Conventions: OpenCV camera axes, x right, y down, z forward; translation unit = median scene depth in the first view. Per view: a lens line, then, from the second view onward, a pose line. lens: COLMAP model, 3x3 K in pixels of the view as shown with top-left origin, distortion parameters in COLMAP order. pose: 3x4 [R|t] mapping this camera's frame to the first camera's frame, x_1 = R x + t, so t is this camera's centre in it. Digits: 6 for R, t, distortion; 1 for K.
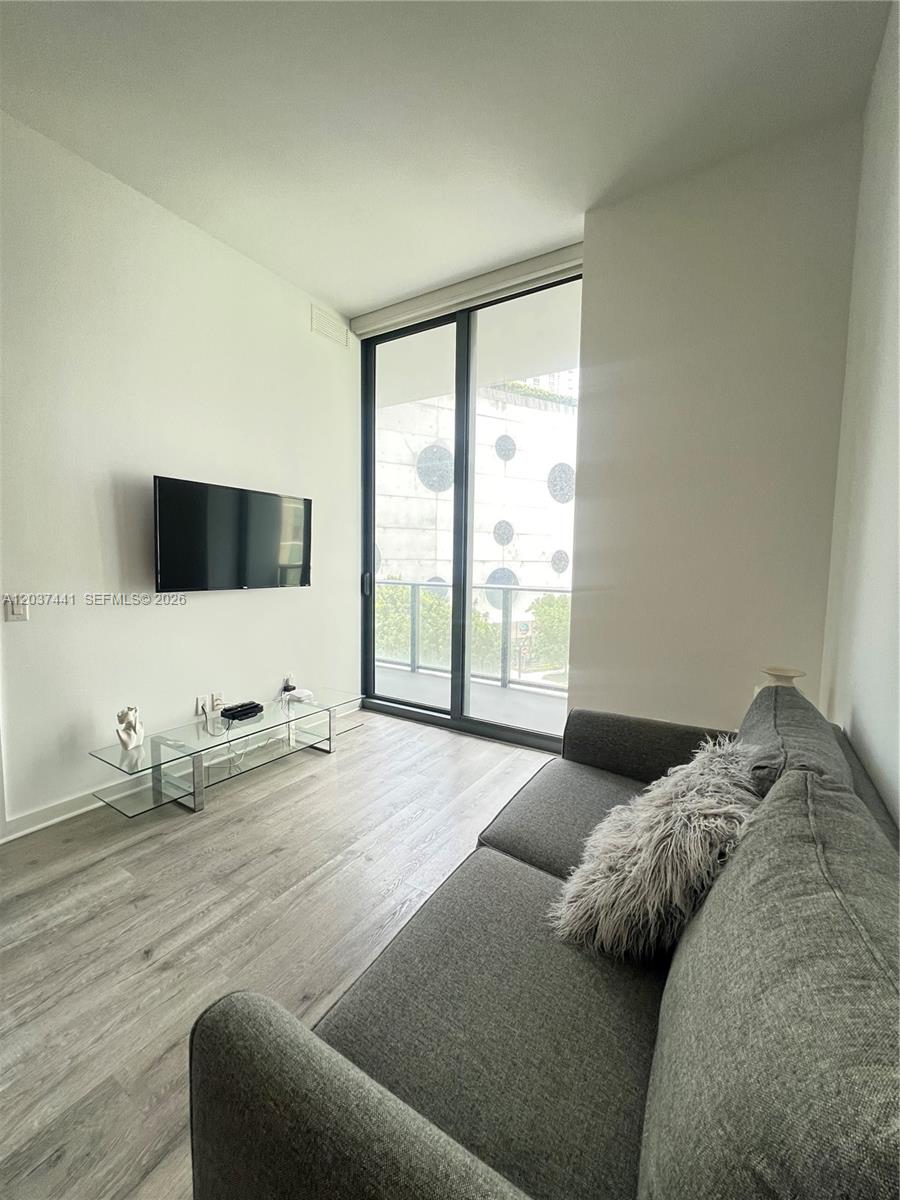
lens RADIAL K [[478.2, 0, 449.9], [0, 478.2, 602.2], [0, 0, 1]] dist [-0.001520, -0.000313]
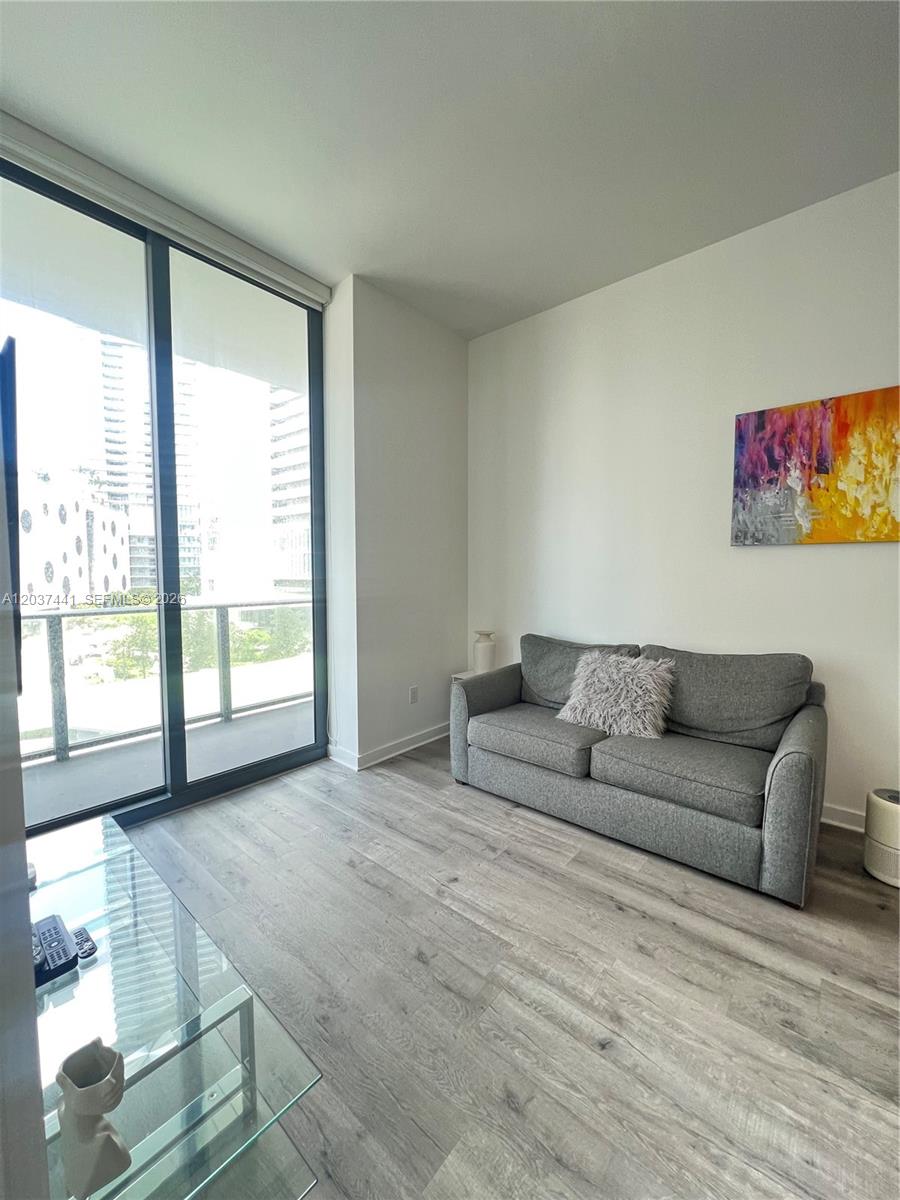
lens RADIAL K [[475.6, 0, 451.7], [0, 475.6, 599.6], [0, 0, 1]] dist [-0.002760, 0.000094]
pose [[0.147364, -0.064618, 0.986969, -1.388722], [0.084252, 0.995057, 0.052568, -0.112459], [-0.985488, 0.075407, 0.152079, 1.031099]]
